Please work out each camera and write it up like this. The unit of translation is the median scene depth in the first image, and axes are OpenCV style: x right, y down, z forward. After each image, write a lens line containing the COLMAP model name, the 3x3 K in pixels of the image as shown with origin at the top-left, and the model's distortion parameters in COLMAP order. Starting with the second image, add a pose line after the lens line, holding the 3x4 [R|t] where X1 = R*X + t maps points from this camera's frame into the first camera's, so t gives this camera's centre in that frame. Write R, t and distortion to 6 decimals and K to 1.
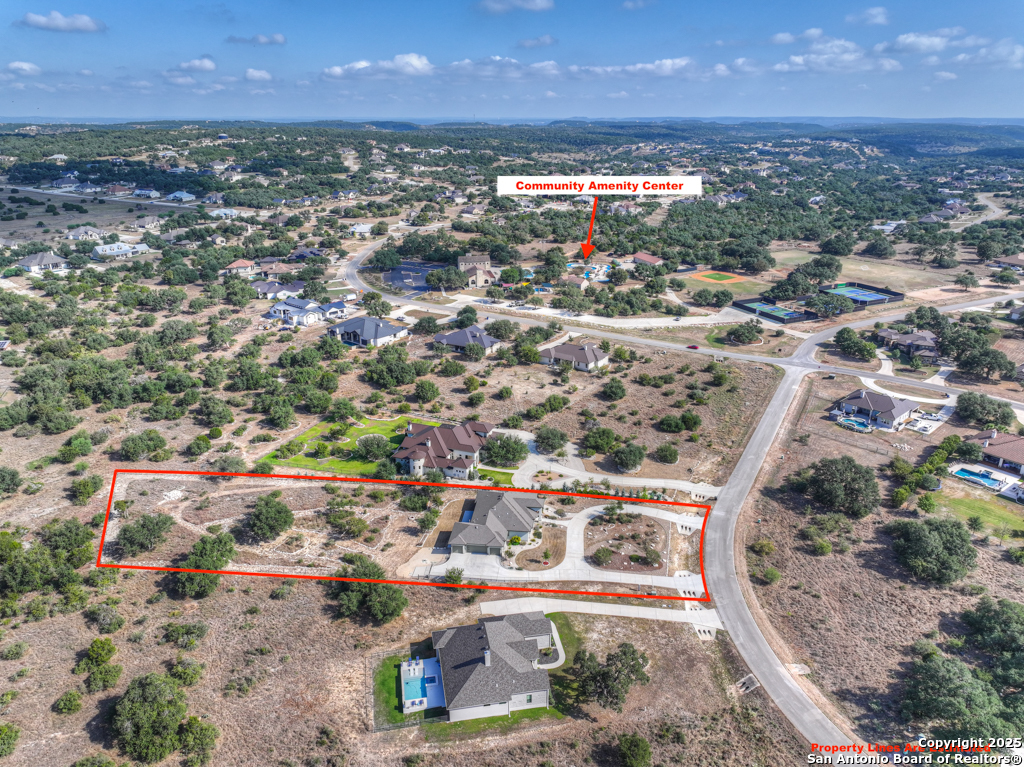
lens RADIAL K [[719.2, 0, 514.2], [0, 719.2, 385.0], [0, 0, 1]] dist [-0.000180, 0.013925]
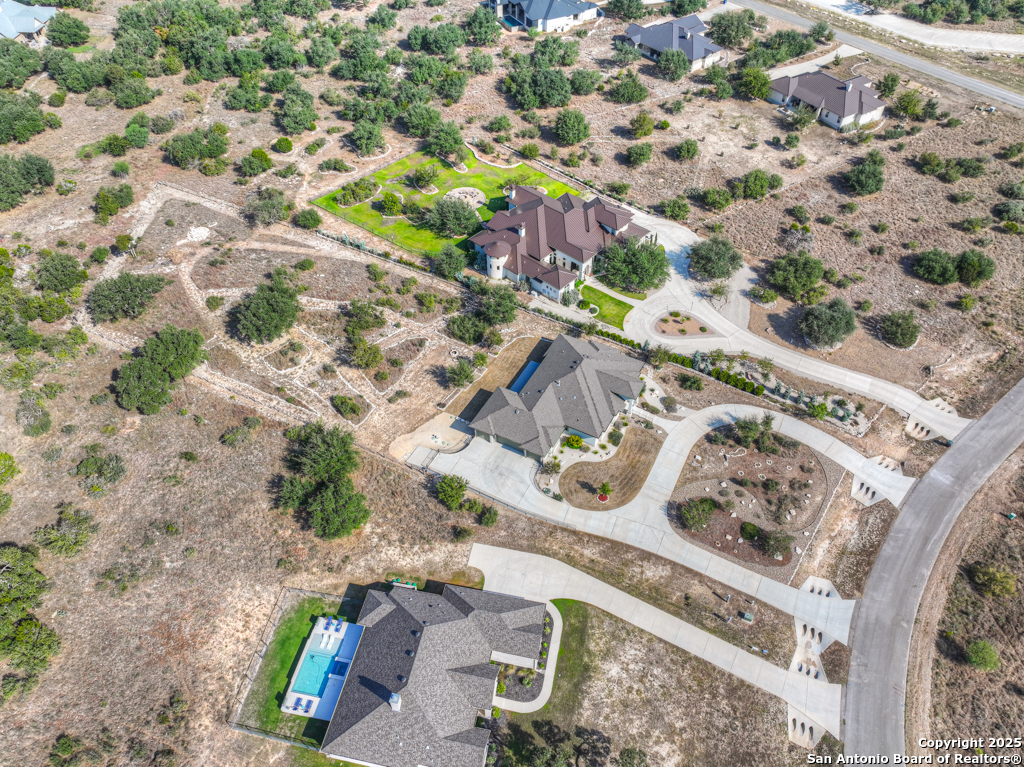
lens RADIAL K [[719.2, 0, 513.1], [0, 719.2, 382.6], [0, 0, 1]] dist [-0.000180, 0.013925]
pose [[0.925136, 0.271255, -0.265602, 0.086248], [-0.128354, 0.881912, 0.453603, -0.093820], [0.357280, -0.385553, 0.850705, 0.358391]]
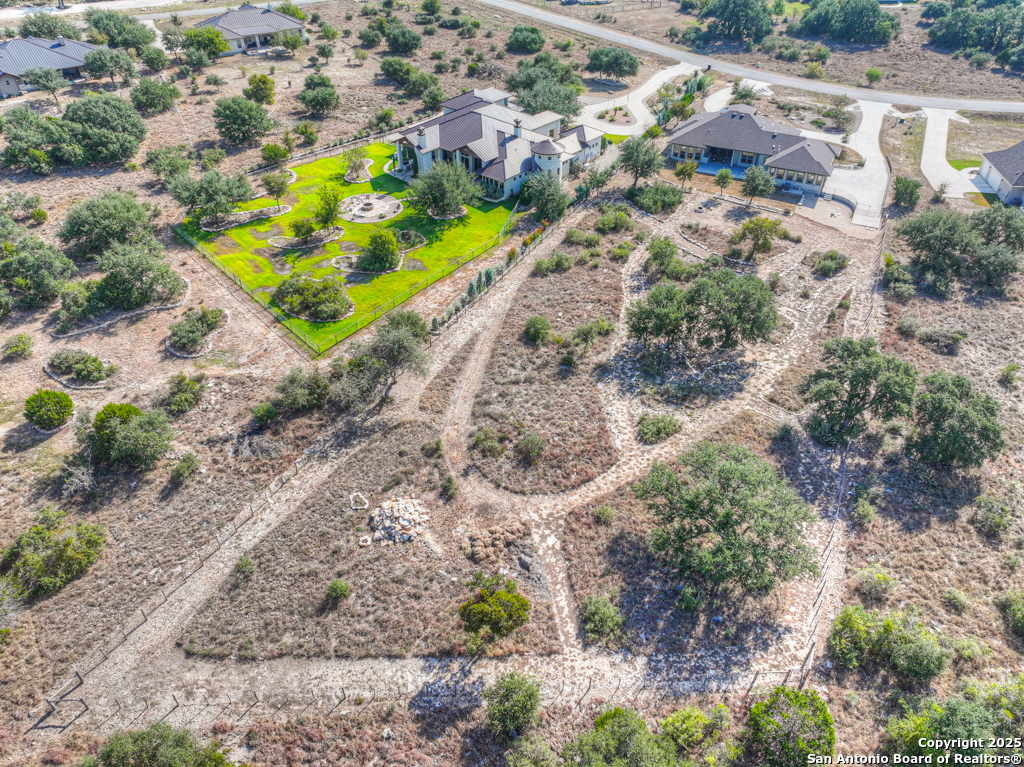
lens RADIAL K [[719.2, 0, 514.5], [0, 719.2, 382.2], [0, 0, 1]] dist [-0.000180, 0.013925]
pose [[0.353688, -0.572607, 0.739612, -0.588072], [0.333206, 0.815979, 0.472389, -0.017045], [-0.874002, 0.079364, 0.479398, 0.736660]]
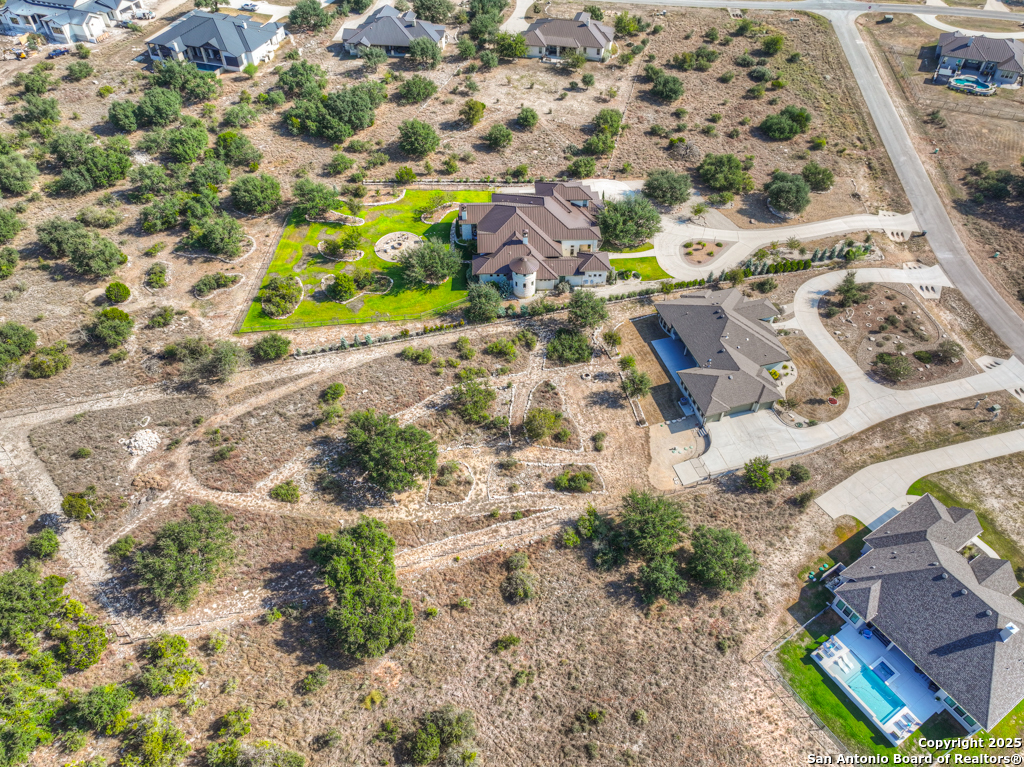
lens RADIAL K [[719.2, 0, 512.0], [0, 719.2, 383.1], [0, 0, 1]] dist [-0.000180, 0.013925]
pose [[0.925697, -0.271846, 0.263032, -0.314683], [0.132172, 0.883983, 0.448447, -0.085495], [-0.354424, -0.380361, 0.854230, 0.410061]]
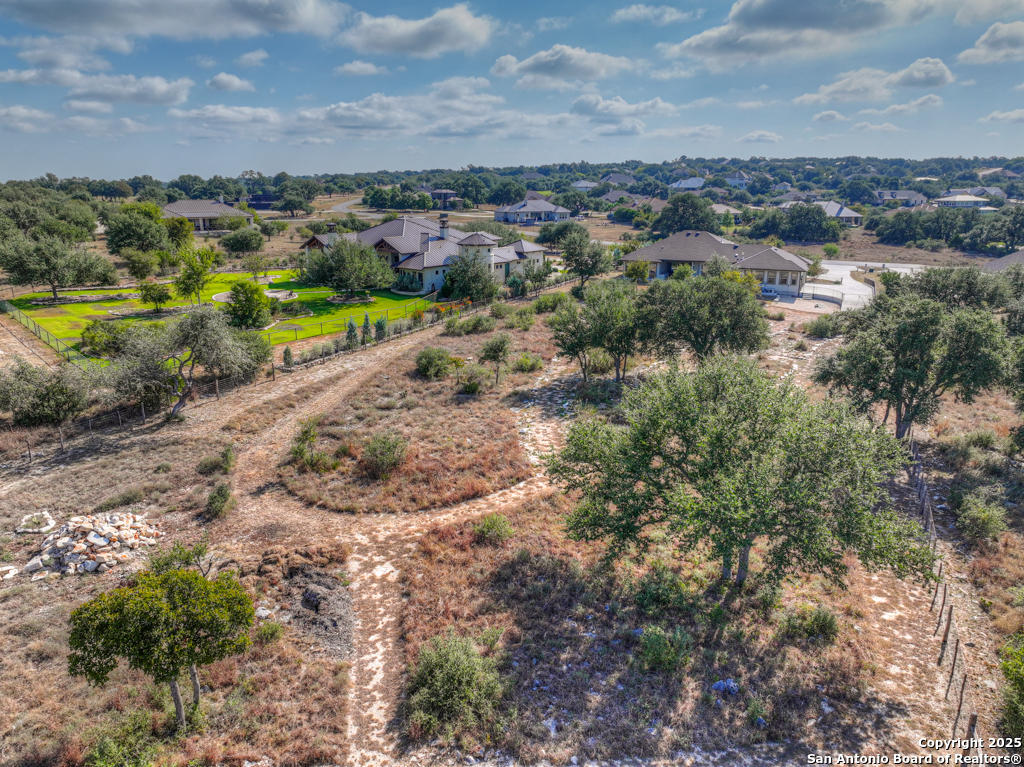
lens RADIAL K [[719.2, 0, 514.6], [0, 719.2, 383.5], [0, 0, 1]] dist [-0.000180, 0.013925]
pose [[0.333544, -0.247686, 0.909615, -0.524829], [0.330760, 0.934279, 0.133117, 0.118930], [-0.882806, 0.256463, 0.393548, 0.773894]]
